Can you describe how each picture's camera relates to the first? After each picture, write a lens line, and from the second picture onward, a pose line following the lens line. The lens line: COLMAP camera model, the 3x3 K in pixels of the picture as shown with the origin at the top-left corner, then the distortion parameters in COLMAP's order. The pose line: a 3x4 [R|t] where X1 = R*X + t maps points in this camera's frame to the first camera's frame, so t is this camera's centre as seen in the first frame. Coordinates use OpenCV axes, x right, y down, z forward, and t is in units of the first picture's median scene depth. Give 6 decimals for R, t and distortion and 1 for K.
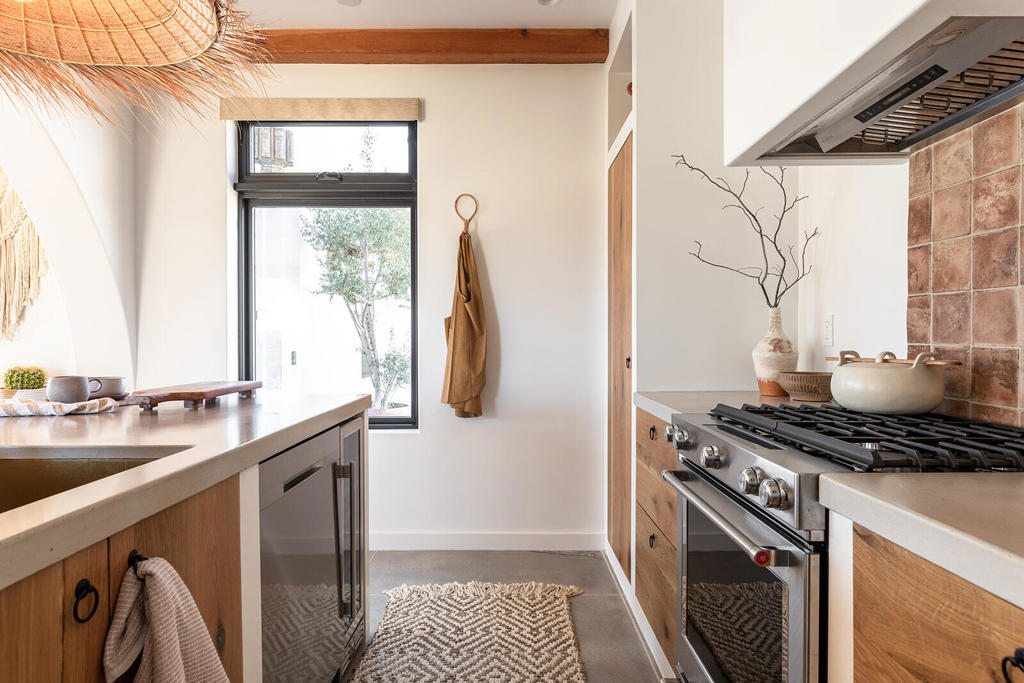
lens RADIAL K [[586.3, 0, 512.0], [0, 586.3, 341.5], [0, 0, 1]] dist [-0.001933, 0.000131]
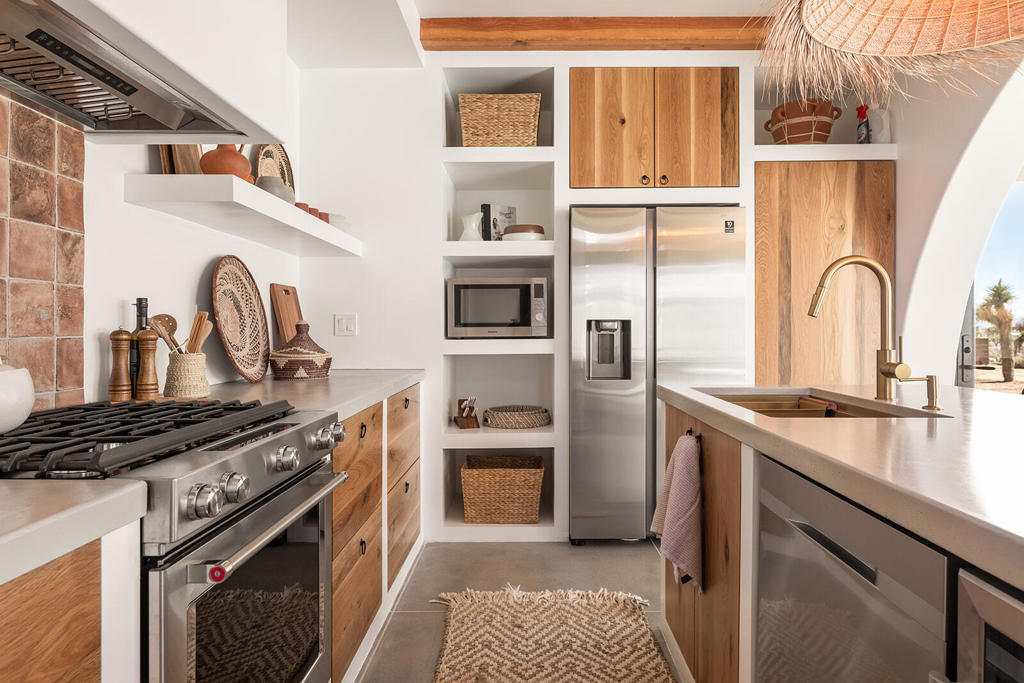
lens RADIAL K [[595.1, 0, 527.8], [0, 595.1, 332.0], [0, 0, 1]] dist [-0.006395, -0.000749]
pose [[-0.999980, 0.006072, 0.001491, -0.029319], [0.006088, 0.999921, 0.010955, -0.005523], [-0.001424, 0.010964, -0.999939, 1.710091]]
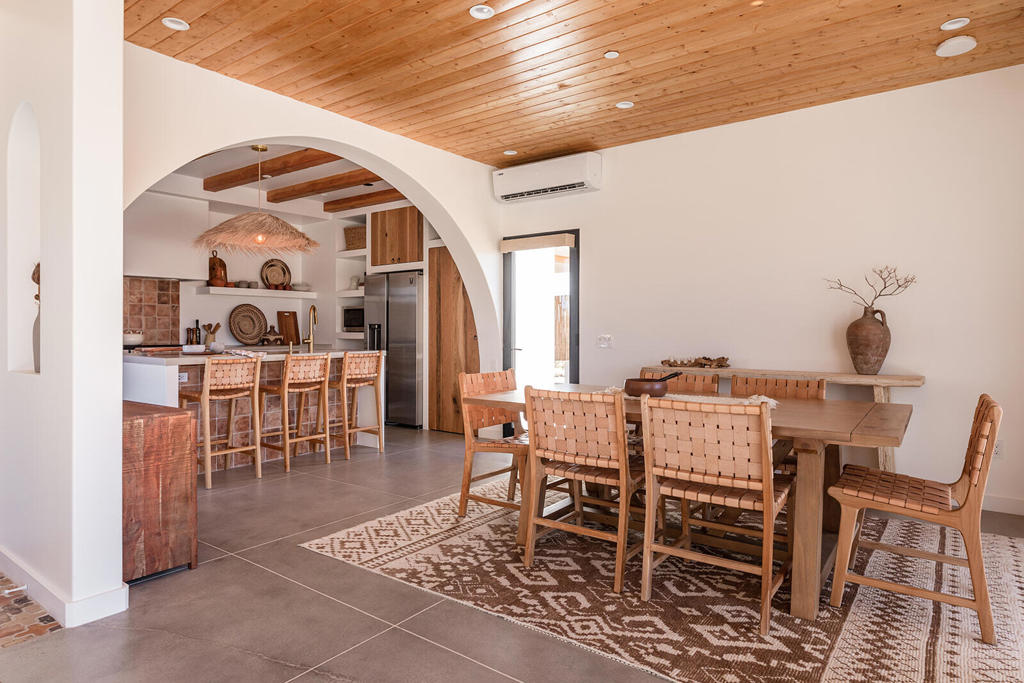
lens RADIAL K [[595.1, 0, 527.8], [0, 595.1, 332.0], [0, 0, 1]] dist [-0.006395, -0.000749]
pose [[-0.806653, -0.001081, 0.591025, -4.062937], [0.004748, 0.999954, 0.008309, 0.005549], [-0.591007, 0.009509, -0.806611, 2.730249]]
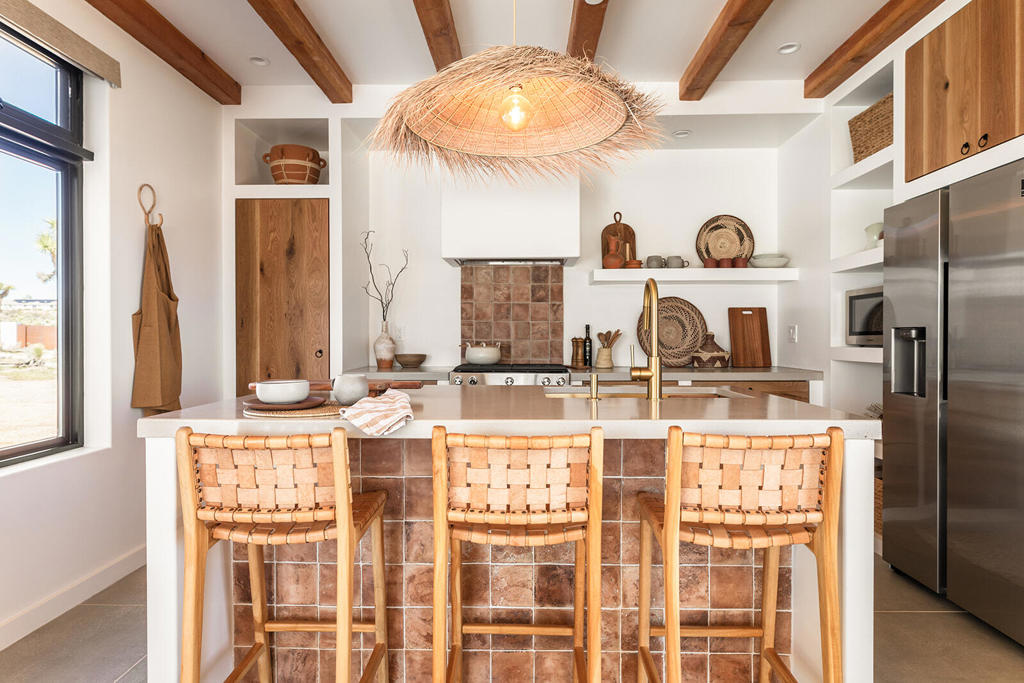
lens RADIAL K [[586.3, 0, 512.0], [0, 586.3, 341.5], [0, 0, 1]] dist [-0.001933, 0.000131]
pose [[0.023575, -0.002802, 0.999718, -2.123650], [0.007037, 0.999972, 0.002637, 0.007039], [-0.999697, 0.006973, 0.023594, 0.822558]]
